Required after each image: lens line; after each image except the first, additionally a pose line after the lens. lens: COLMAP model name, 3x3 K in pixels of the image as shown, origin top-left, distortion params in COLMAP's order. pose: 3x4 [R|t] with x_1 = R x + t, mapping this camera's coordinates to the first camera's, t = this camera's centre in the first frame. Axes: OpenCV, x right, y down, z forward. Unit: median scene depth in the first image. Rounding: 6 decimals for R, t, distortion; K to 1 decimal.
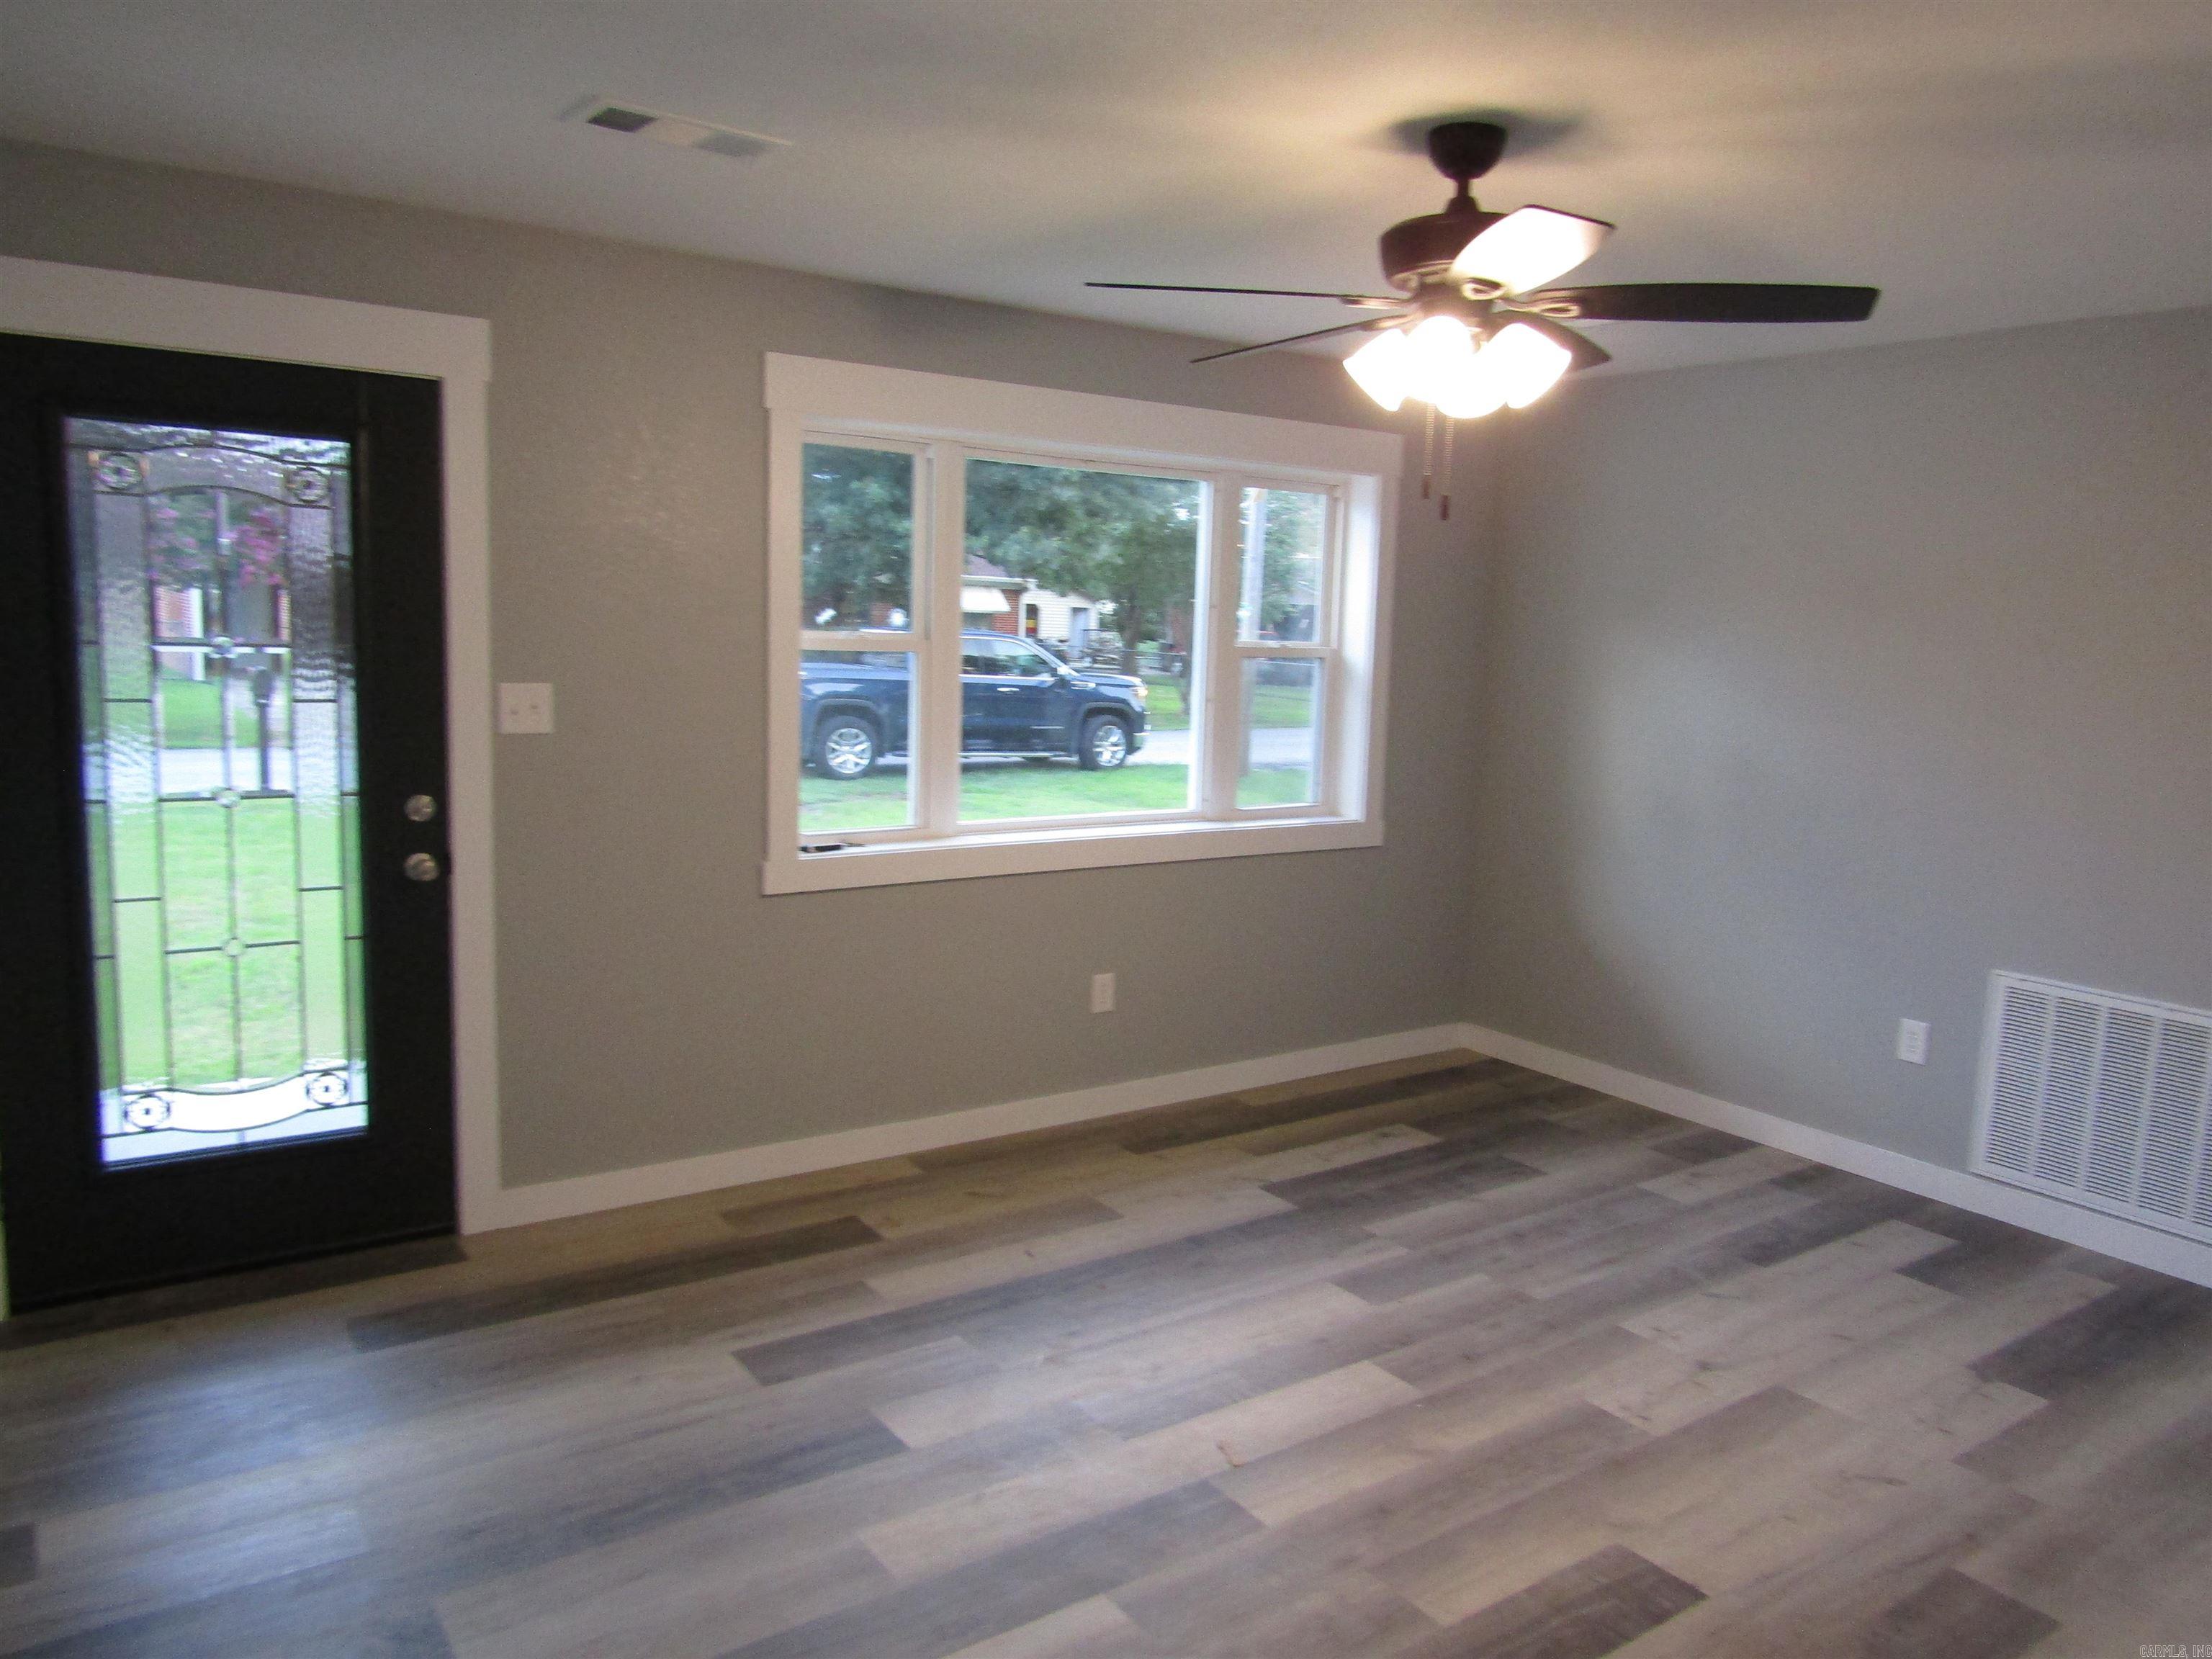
lens RADIAL K [[1564.6, 0, 1105.5], [0, 1564.6, 833.0], [0, 0, 1]] dist [-0.011792, 0.002484]
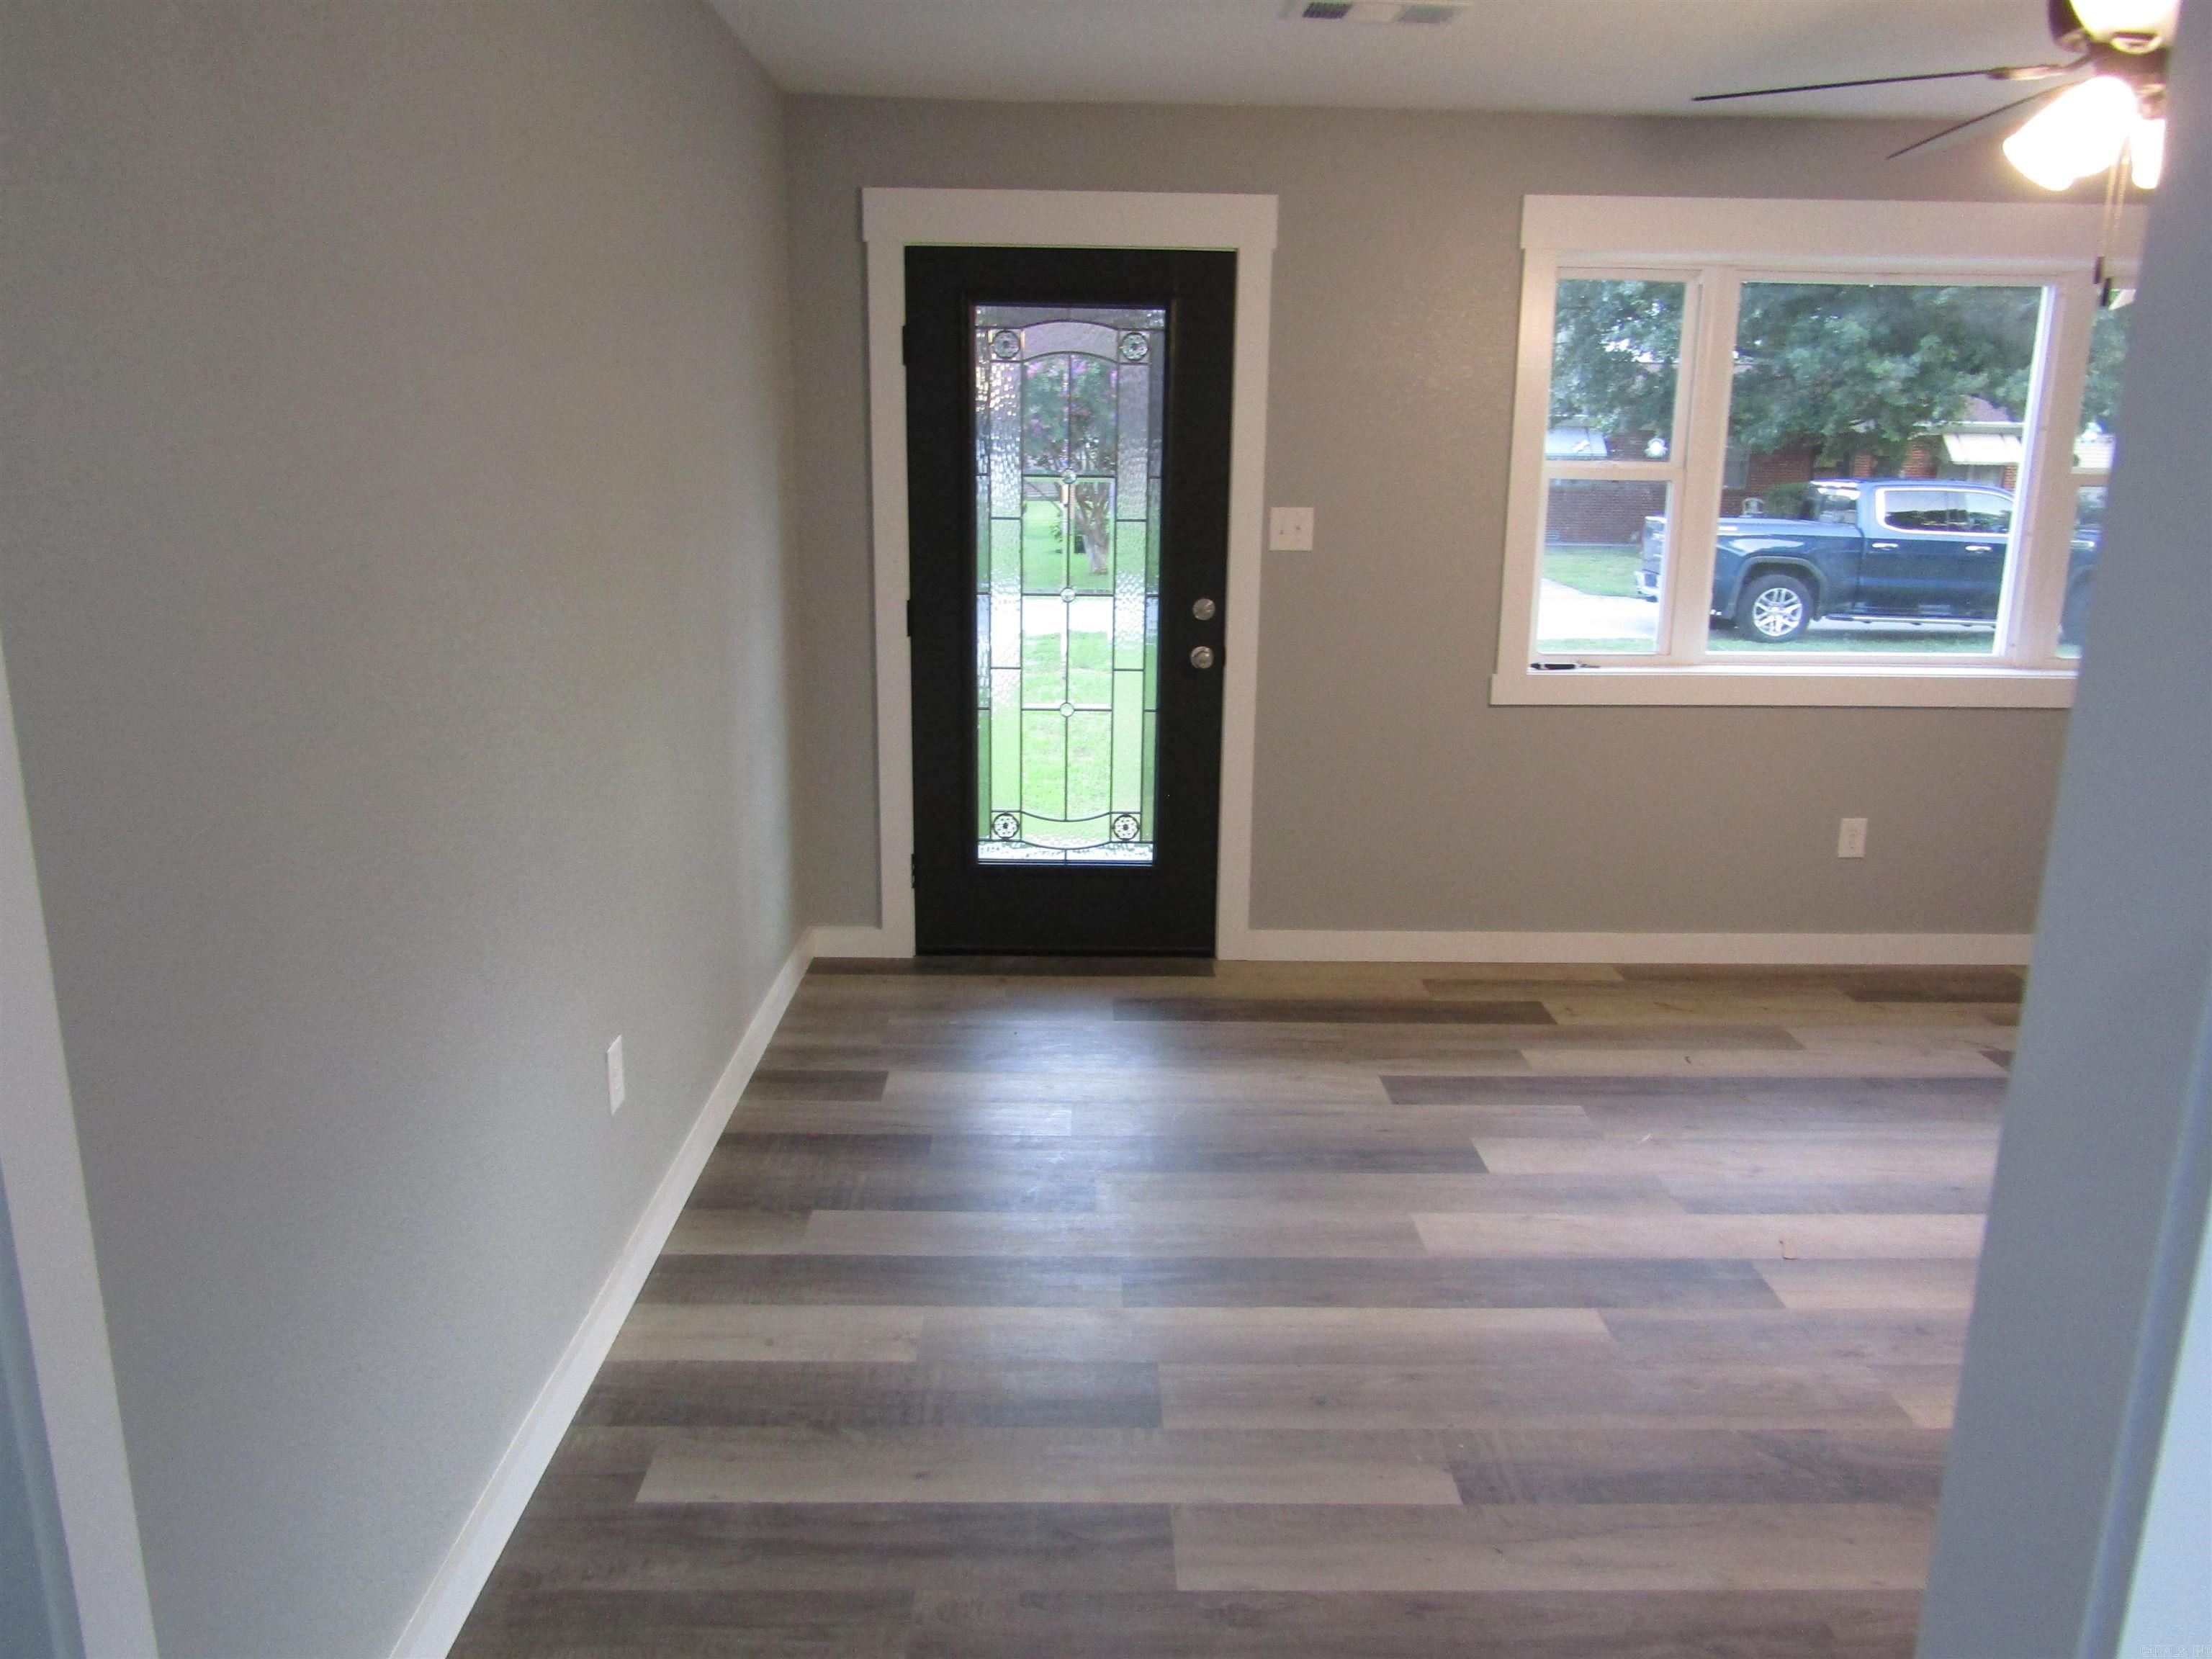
lens RADIAL K [[1564.6, 0, 1115.1], [0, 1564.6, 835.1], [0, 0, 1]] dist [-0.011792, 0.002484]
pose [[0.827408, 0.108283, -0.551063, 0.195379], [-0.060296, 0.992692, 0.104530, 0.034485], [0.558355, -0.053262, 0.827891, -0.070509]]
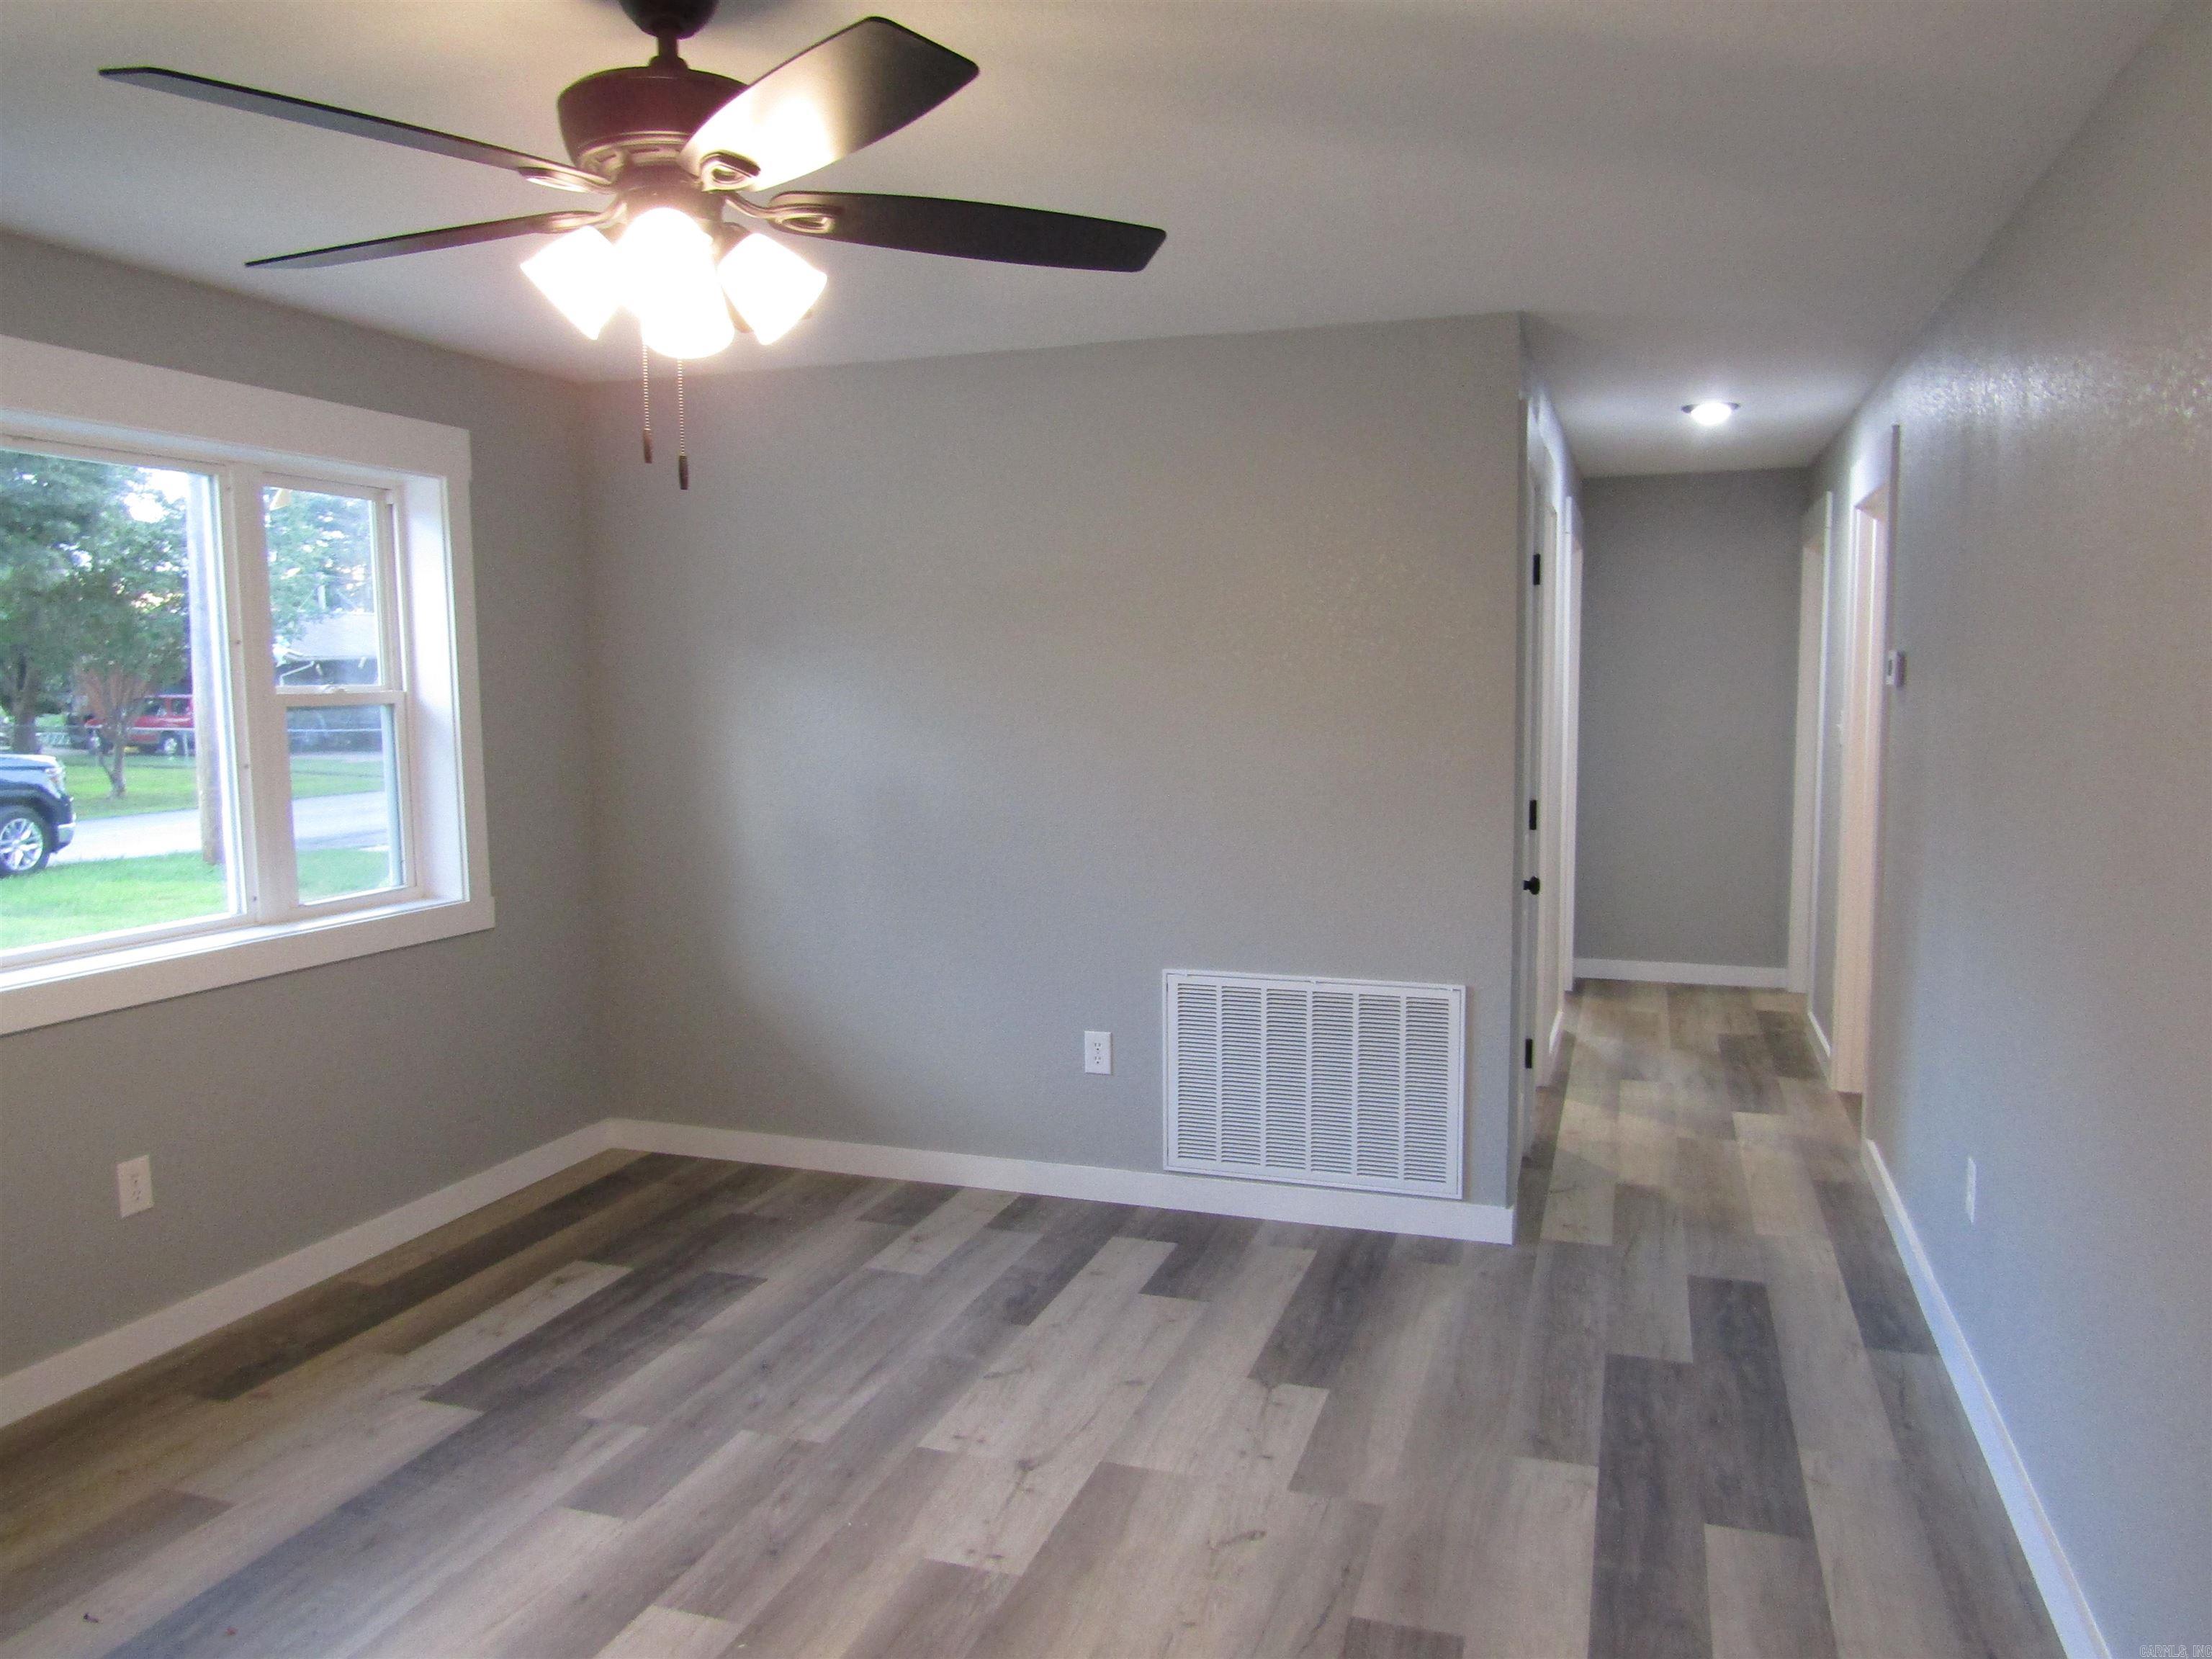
lens RADIAL K [[1564.6, 0, 1107.3], [0, 1564.6, 836.4], [0, 0, 1]] dist [-0.011792, 0.002484]
pose [[0.808444, -0.099671, 0.580072, -0.049699], [0.116353, 0.993172, 0.008490, -0.012890], [-0.576957, 0.060630, 0.814521, 0.203807]]
